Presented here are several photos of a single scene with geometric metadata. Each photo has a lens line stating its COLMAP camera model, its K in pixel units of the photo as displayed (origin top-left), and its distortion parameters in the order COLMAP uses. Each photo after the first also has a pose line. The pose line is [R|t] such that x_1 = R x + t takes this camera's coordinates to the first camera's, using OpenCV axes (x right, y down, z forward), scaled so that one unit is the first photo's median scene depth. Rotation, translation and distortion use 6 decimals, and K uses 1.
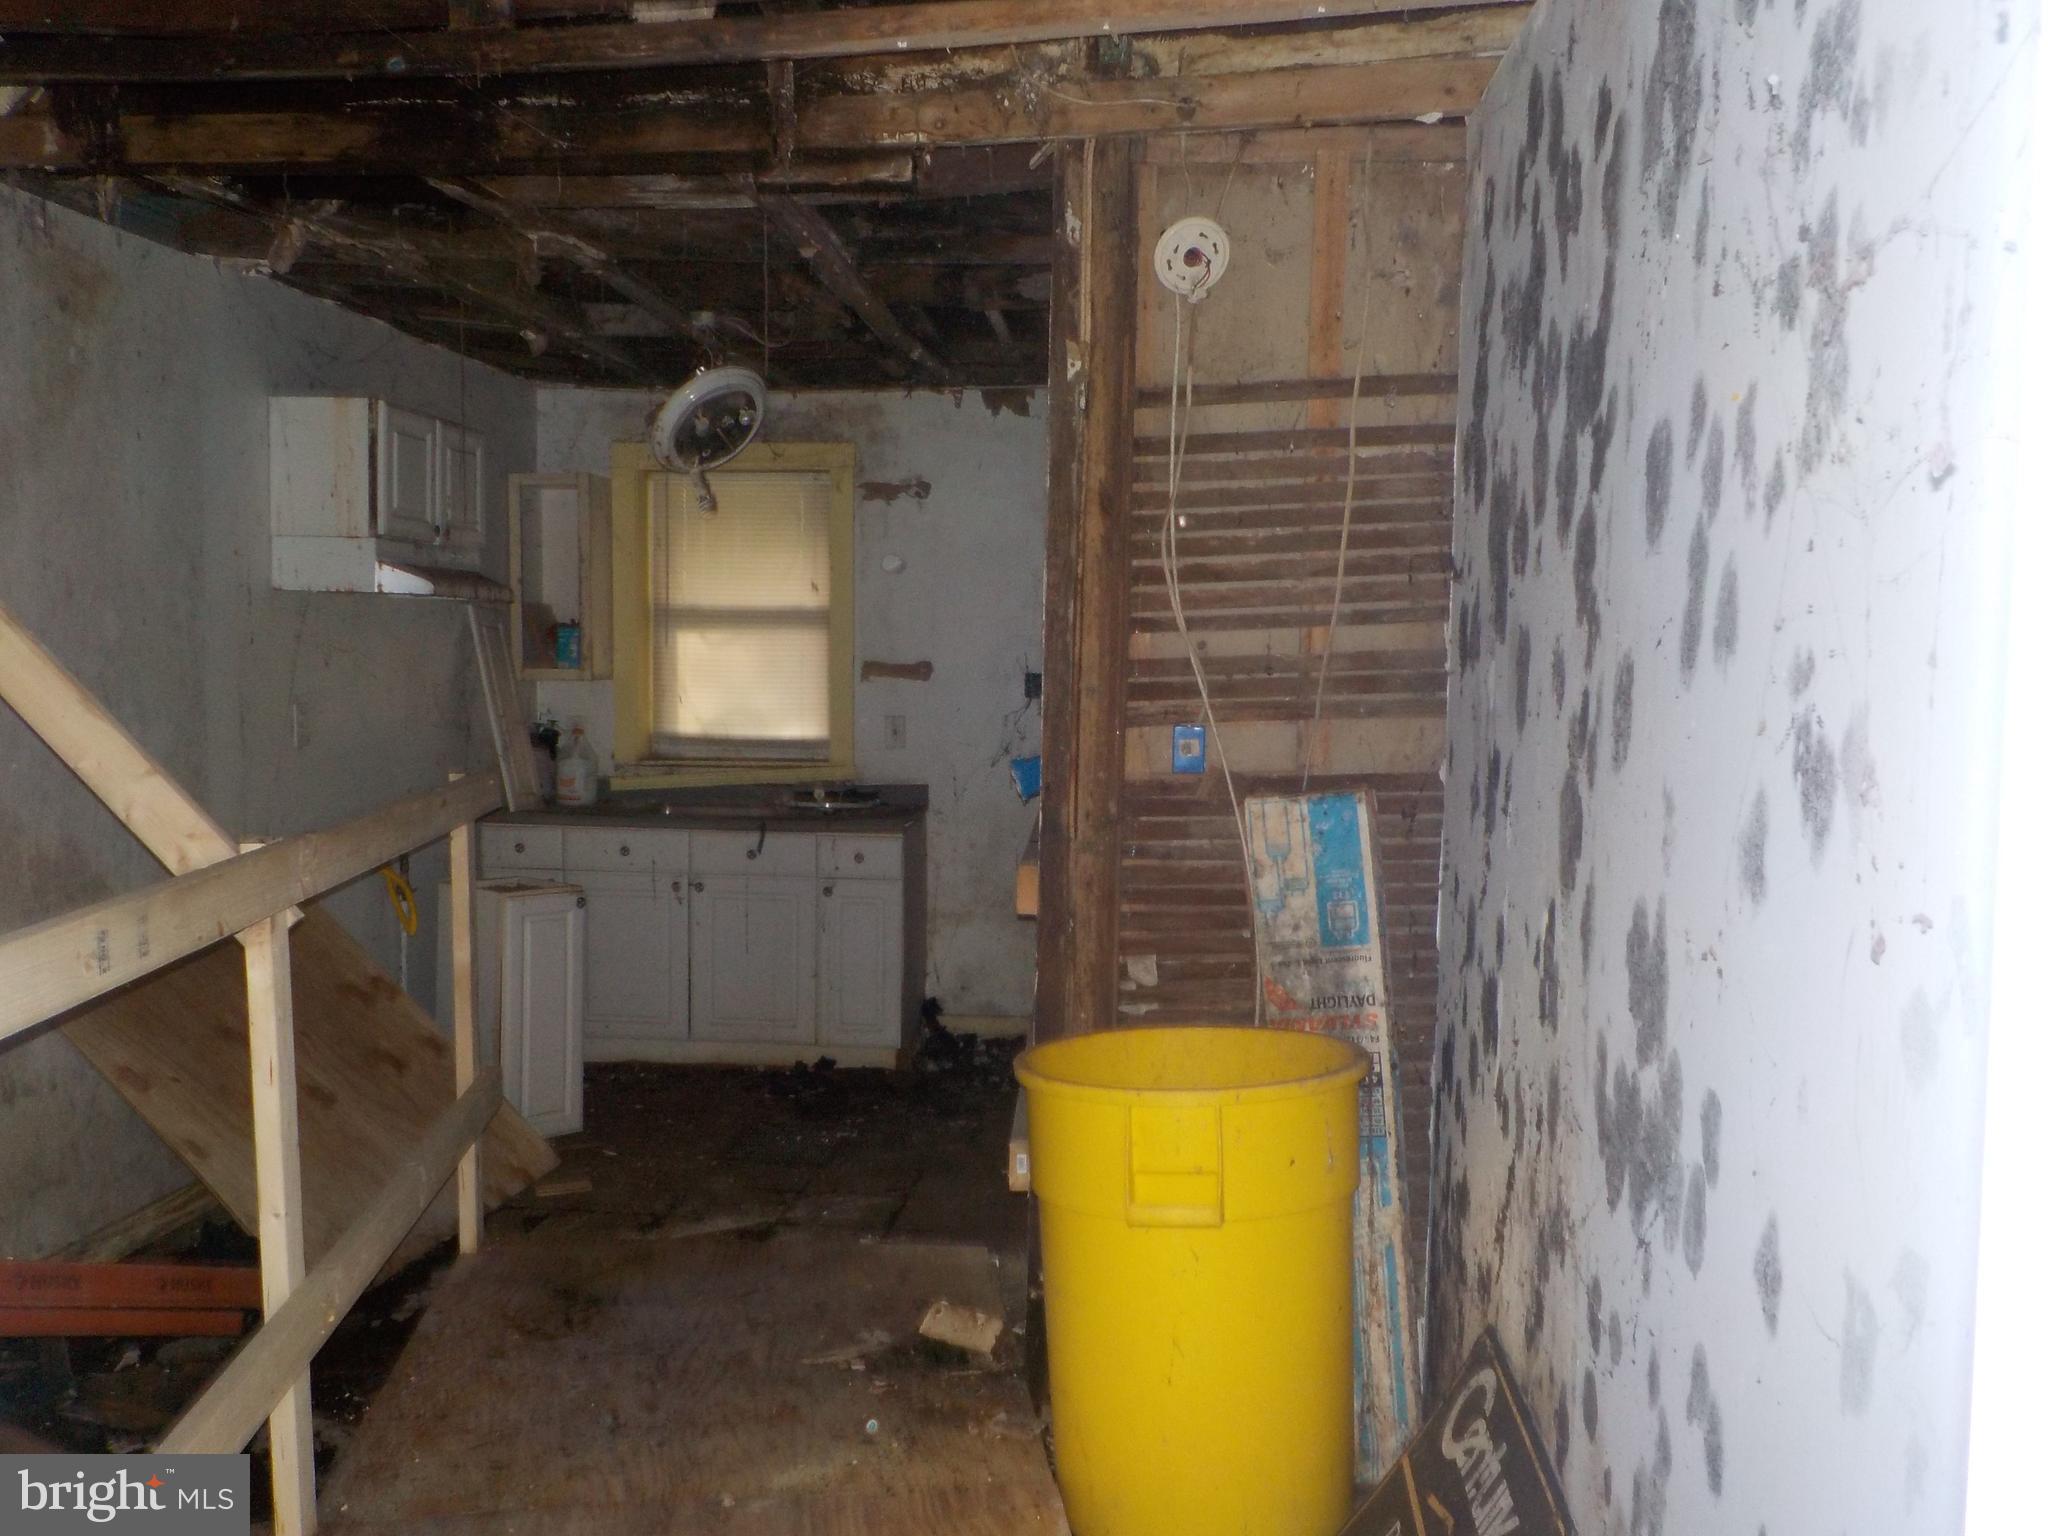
lens RADIAL K [[1874.9, 0, 1019.1], [0, 1874.9, 774.7], [0, 0, 1]] dist [0.040645, -0.008834]
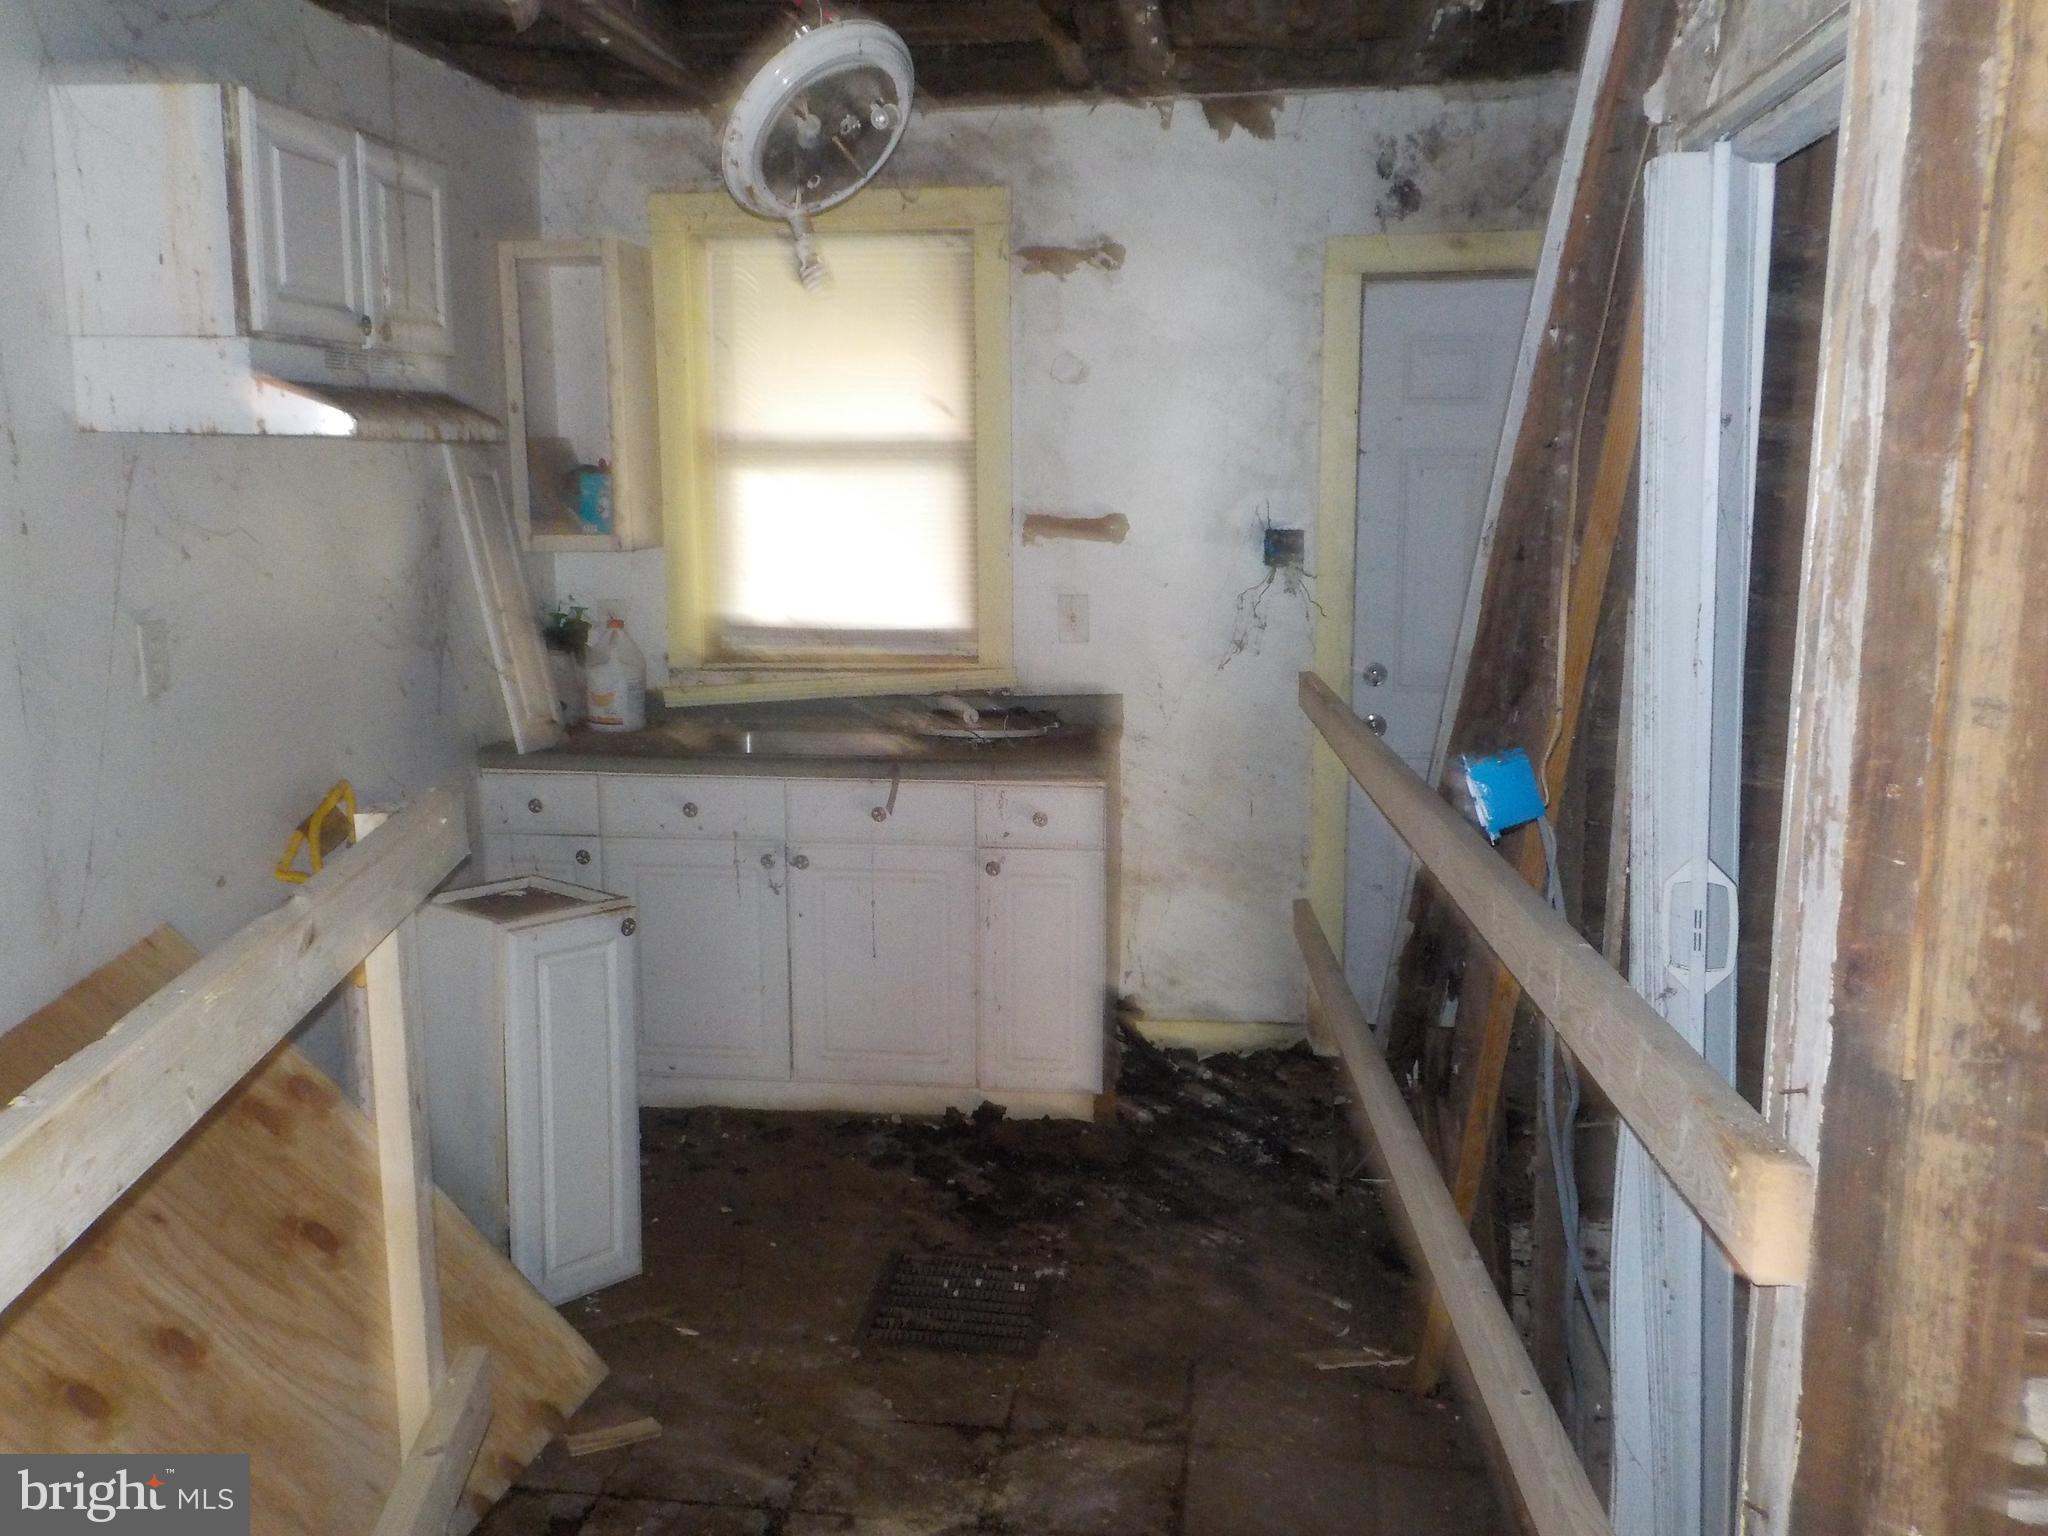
lens RADIAL K [[1874.9, 0, 1019.1], [0, 1874.9, 774.7], [0, 0, 1]] dist [0.040645, -0.008834]
pose [[0.999669, -0.010611, -0.023417, -0.075724], [0.012916, 0.994844, 0.100587, -0.038099], [0.022229, -0.100856, 0.994653, 0.333381]]
